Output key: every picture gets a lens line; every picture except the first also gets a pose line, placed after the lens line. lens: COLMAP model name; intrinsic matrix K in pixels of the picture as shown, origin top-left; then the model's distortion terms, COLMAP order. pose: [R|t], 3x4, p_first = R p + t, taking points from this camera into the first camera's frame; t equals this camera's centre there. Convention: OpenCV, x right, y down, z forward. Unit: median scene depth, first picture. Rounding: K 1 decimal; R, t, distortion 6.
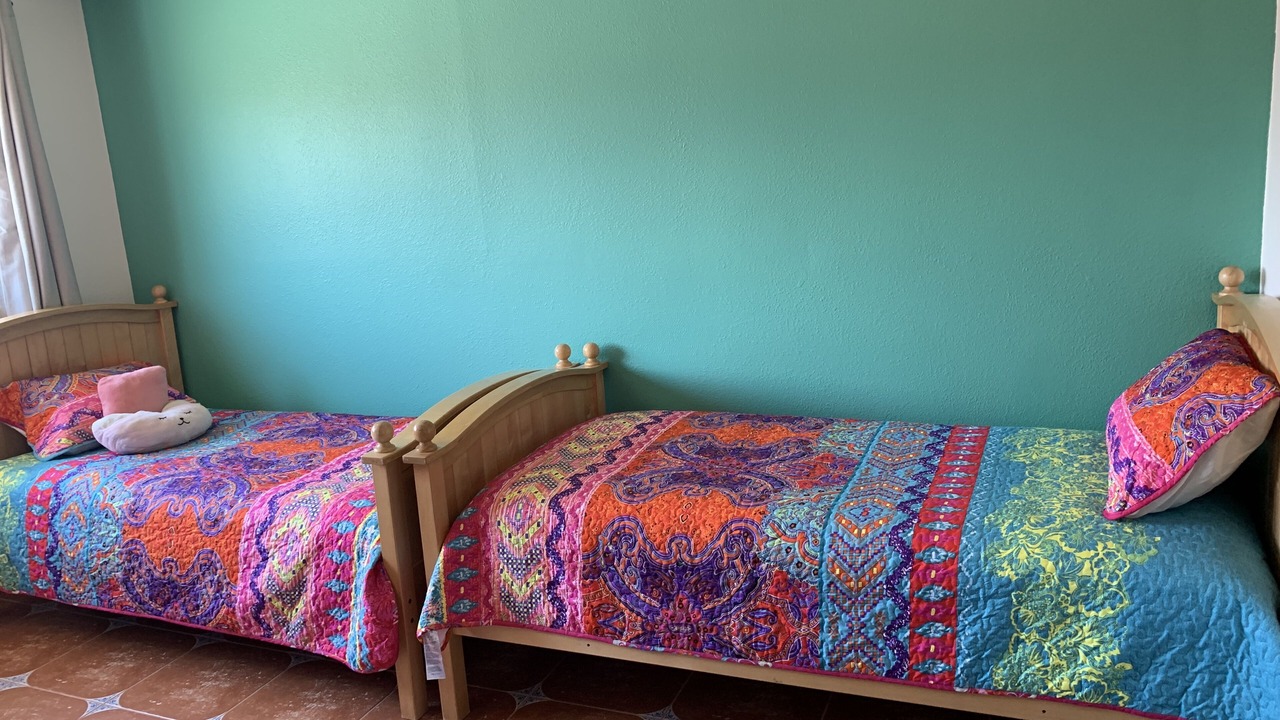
lens RADIAL K [[966.3, 0, 640.0], [0, 966.3, 360.0], [0, 0, 1]] dist [0.000563, 0.001323]
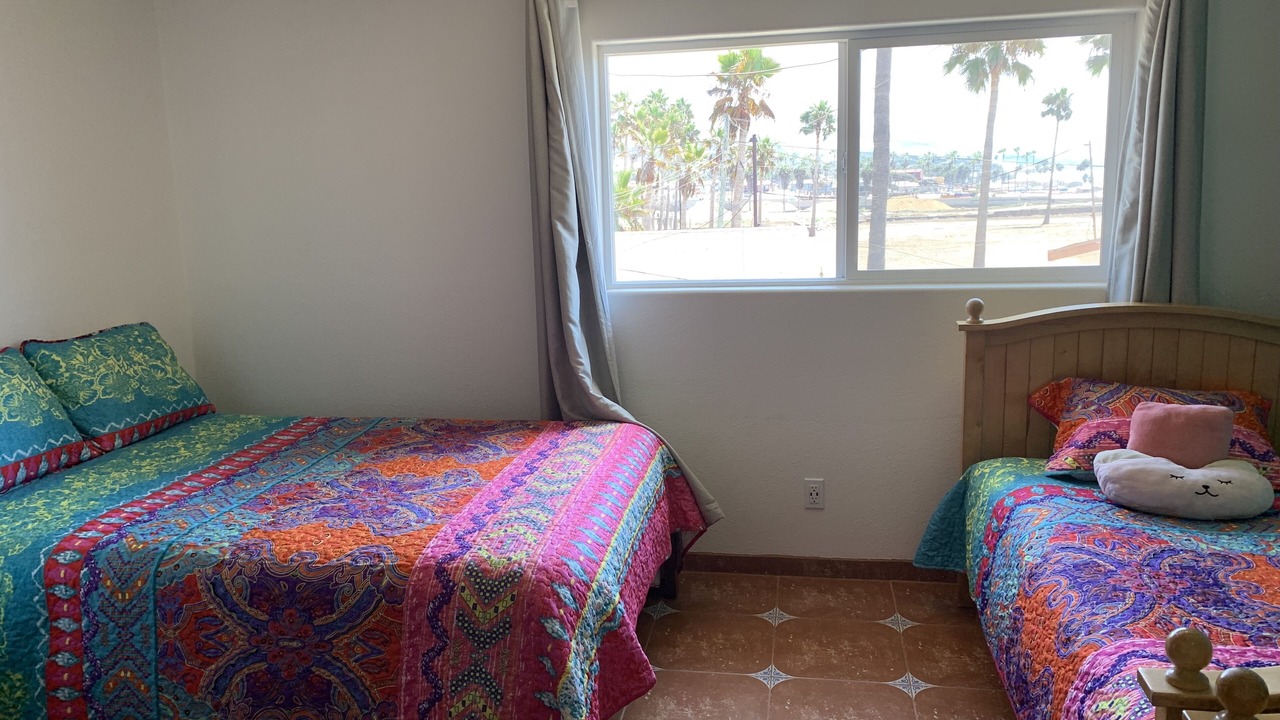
lens RADIAL K [[970.1, 0, 615.5], [0, 970.1, 364.4], [0, 0, 1]] dist [0.030746, -0.038442]
pose [[0.202337, 0.244773, -0.948233, 0.113727], [-0.194675, 0.958990, 0.206010, -0.101505], [0.959771, 0.142914, 0.241691, 0.440234]]
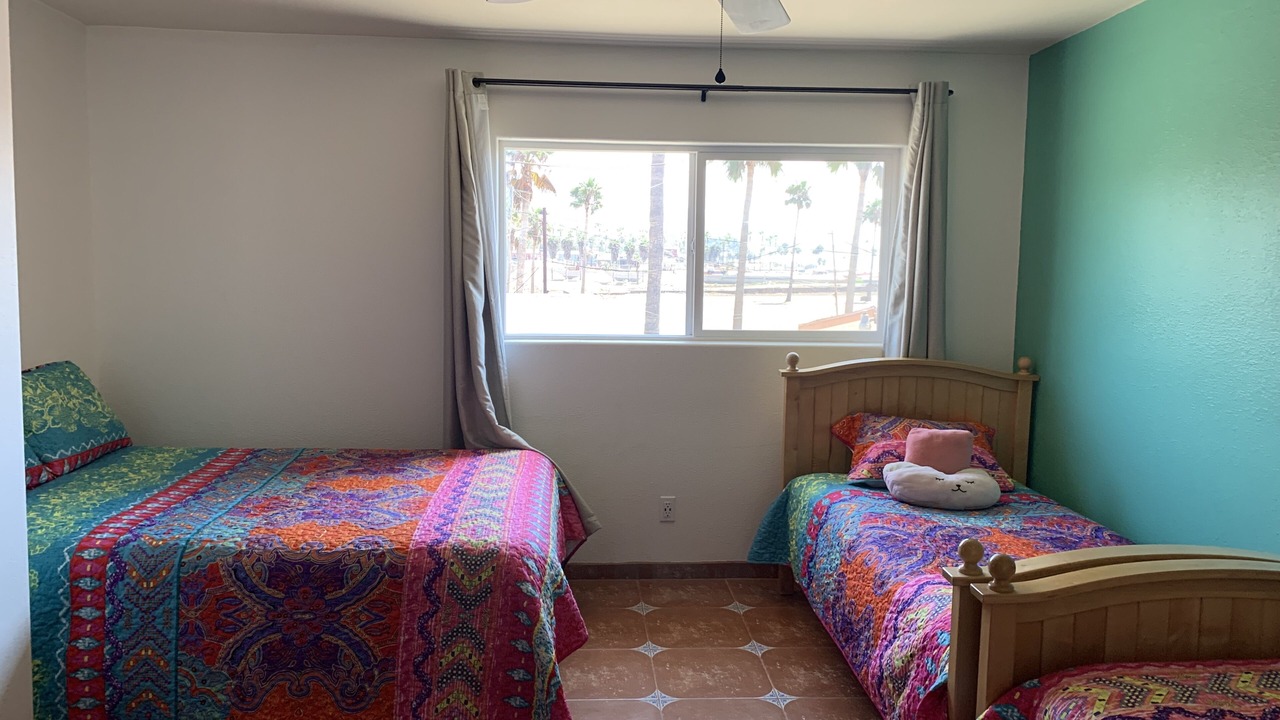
lens RADIAL K [[970.1, 0, 615.5], [0, 970.1, 364.4], [0, 0, 1]] dist [0.030746, -0.038442]
pose [[0.422452, 0.185511, -0.887198, 0.289454], [-0.239534, 0.966881, 0.088115, -0.074433], [0.874161, 0.175290, 0.452897, 0.223931]]
